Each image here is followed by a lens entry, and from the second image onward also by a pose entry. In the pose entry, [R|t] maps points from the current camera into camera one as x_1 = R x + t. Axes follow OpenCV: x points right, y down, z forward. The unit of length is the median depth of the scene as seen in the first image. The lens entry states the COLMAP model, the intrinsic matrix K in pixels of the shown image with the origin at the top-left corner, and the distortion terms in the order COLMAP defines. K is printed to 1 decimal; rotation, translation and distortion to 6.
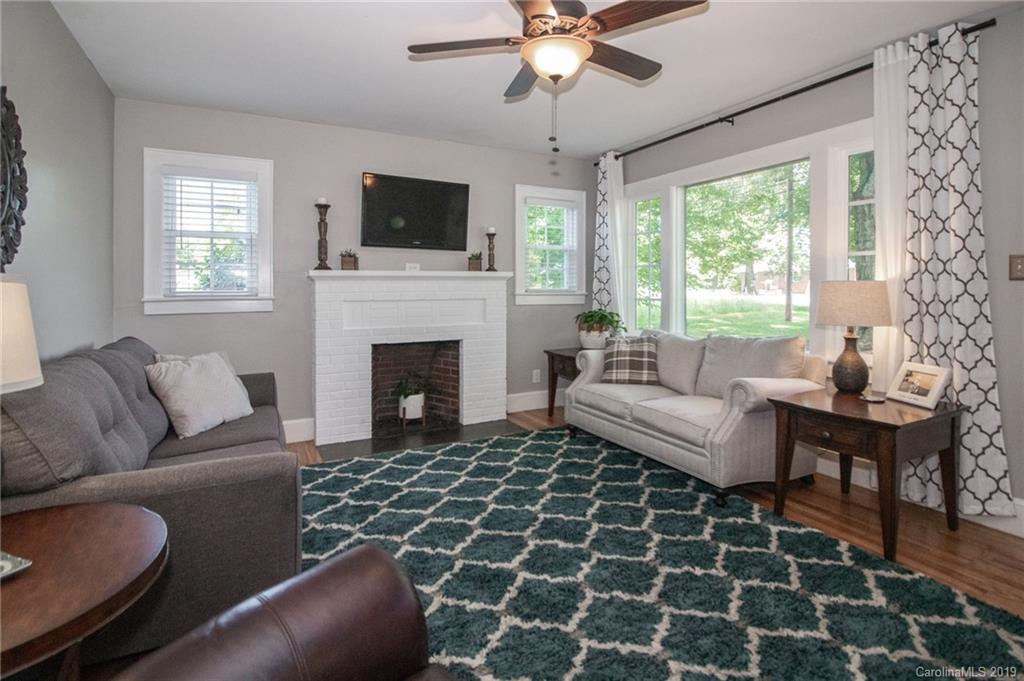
lens RADIAL K [[507.2, 0, 510.6], [0, 507.2, 284.6], [0, 0, 1]] dist [0.001249, 0.000002]
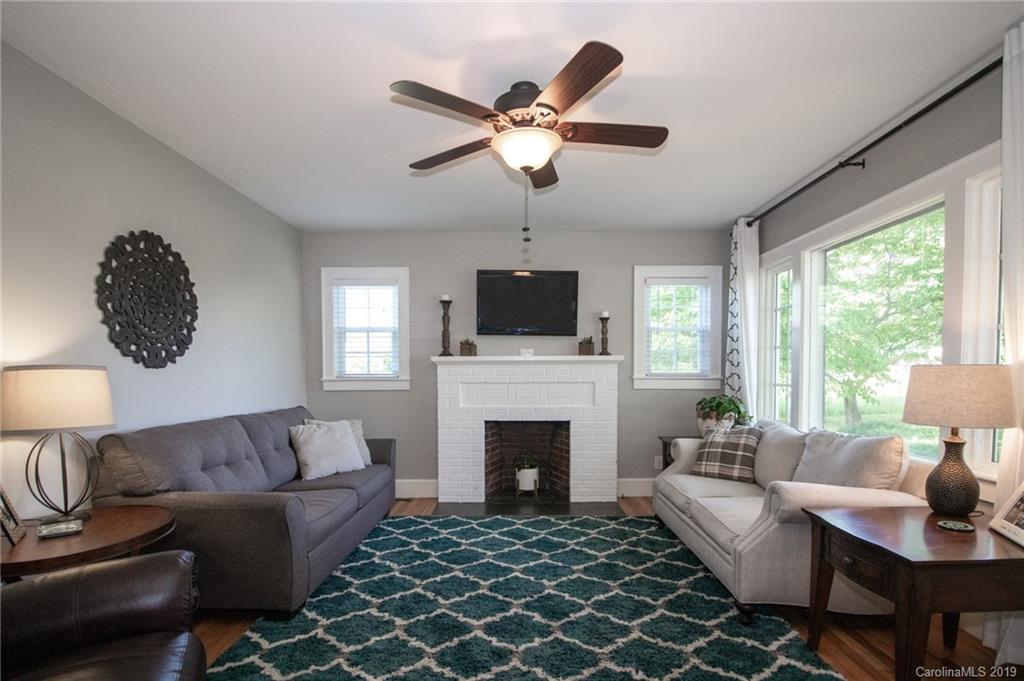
lens RADIAL K [[493.4, 0, 512.9], [0, 493.4, 383.1], [0, 0, 1]] dist [-0.001141, -0.000884]
pose [[0.885414, 0.014446, -0.464579, 0.312157], [0.000848, 0.999465, 0.032694, -0.003429], [0.464803, -0.029342, 0.884928, 0.053396]]
